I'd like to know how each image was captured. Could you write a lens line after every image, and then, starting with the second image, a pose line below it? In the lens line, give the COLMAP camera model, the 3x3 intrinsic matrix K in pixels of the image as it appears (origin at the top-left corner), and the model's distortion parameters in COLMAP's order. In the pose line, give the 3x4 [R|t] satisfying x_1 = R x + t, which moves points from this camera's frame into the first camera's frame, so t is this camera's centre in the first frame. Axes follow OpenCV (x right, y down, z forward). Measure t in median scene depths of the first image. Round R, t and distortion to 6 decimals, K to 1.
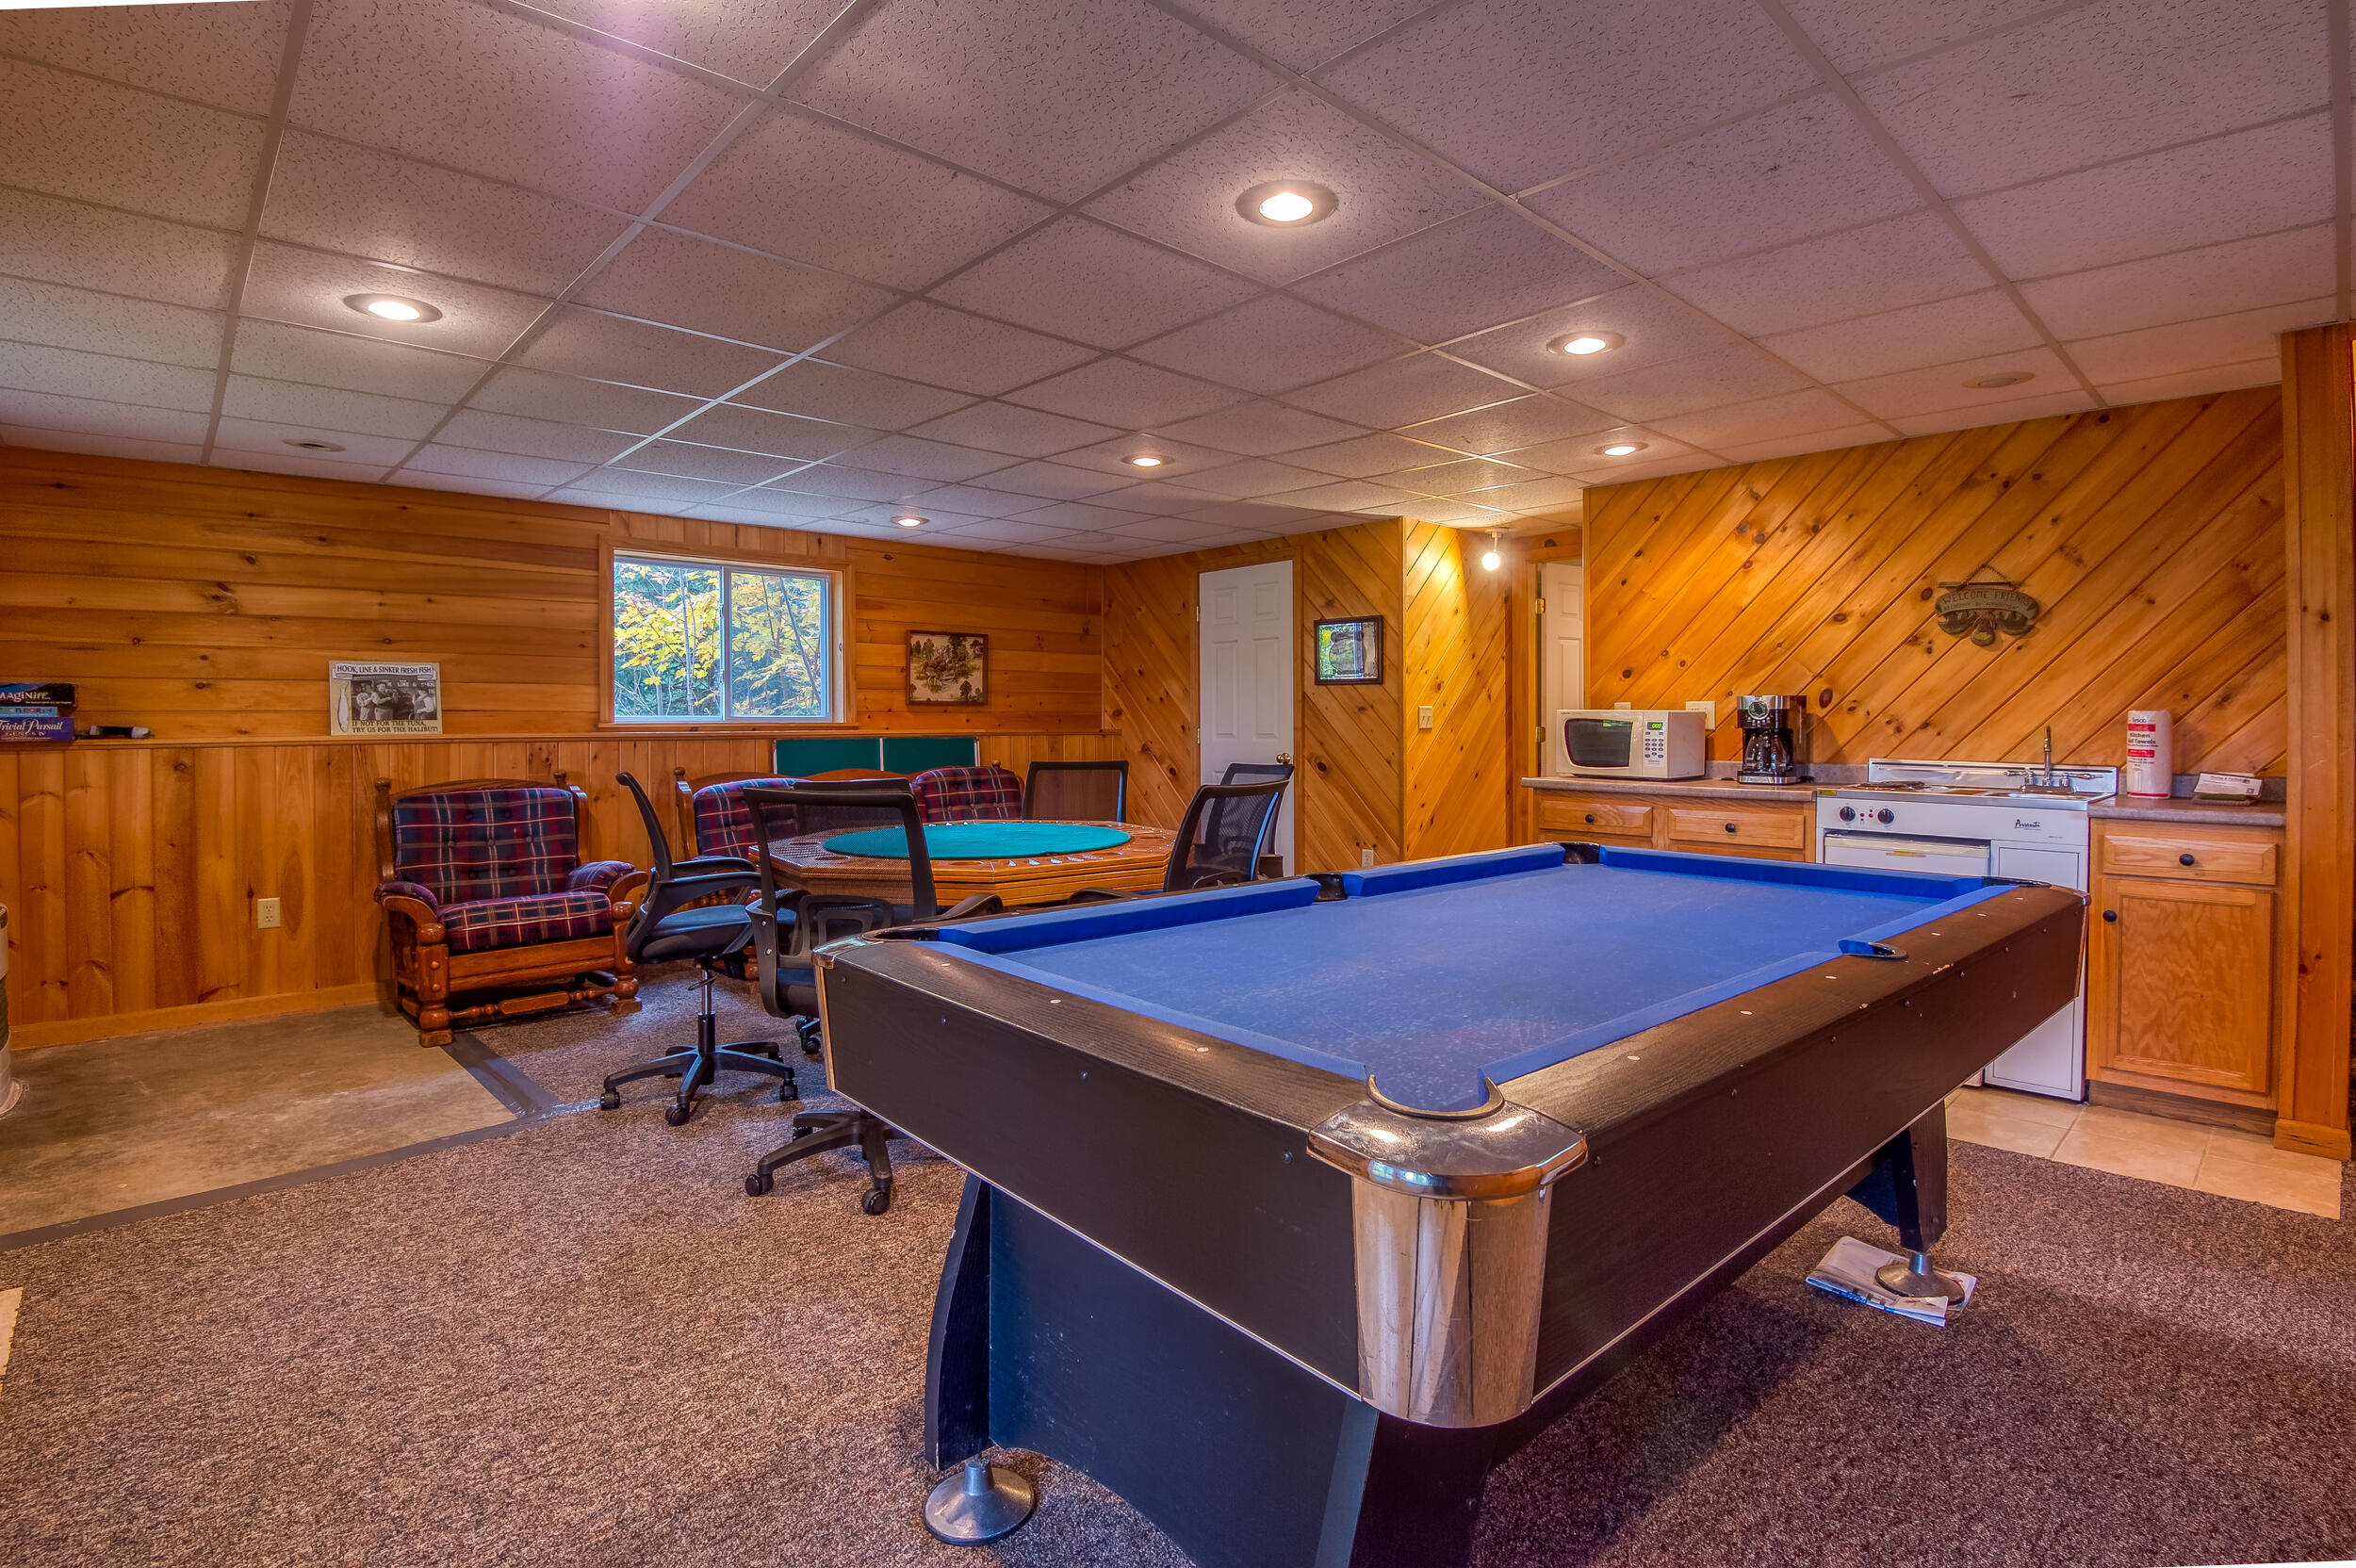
lens RADIAL K [[1133.0, 0, 1182.8], [0, 1133.0, 778.2], [0, 0, 1]] dist [-0.028912, -0.004504]
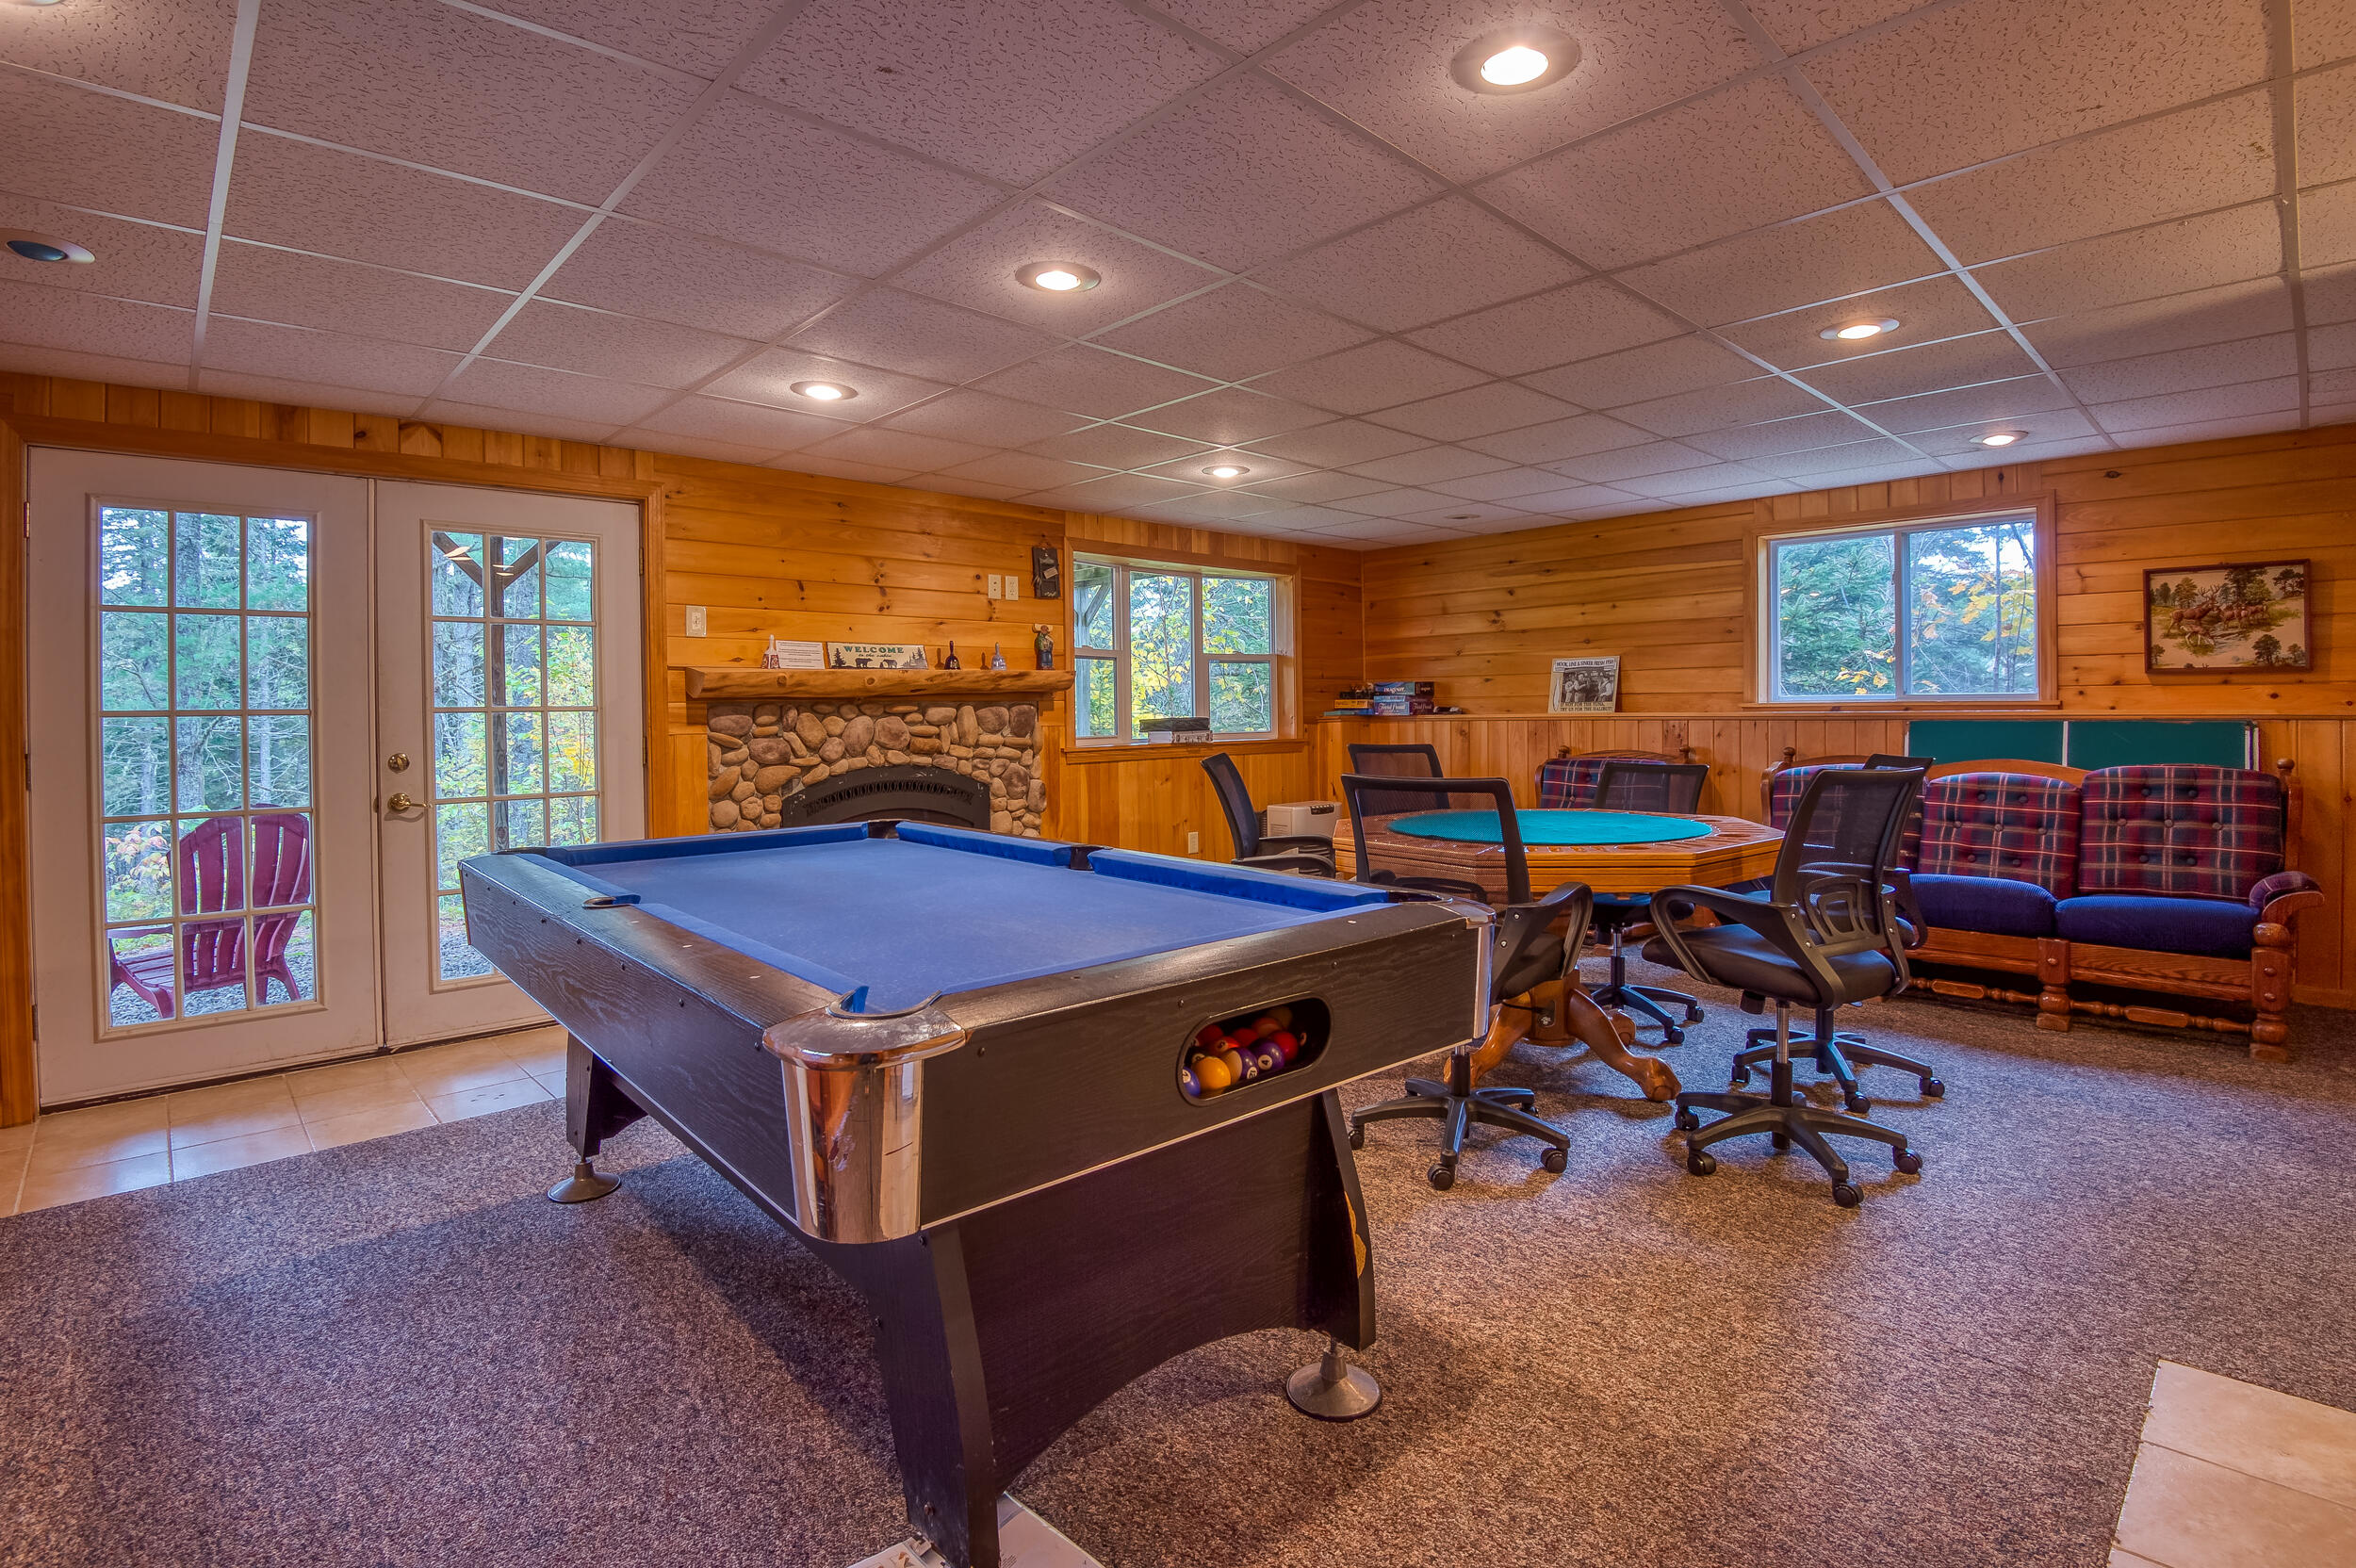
lens RADIAL K [[1133.0, 0, 1168.5], [0, 1133.0, 721.8], [0, 0, 1]] dist [-0.028912, -0.004504]
pose [[-0.006327, 0.010424, -0.999926, 0.577823], [-0.043087, 0.999014, 0.010687, -0.021102], [0.999051, 0.043152, -0.005871, 0.500473]]
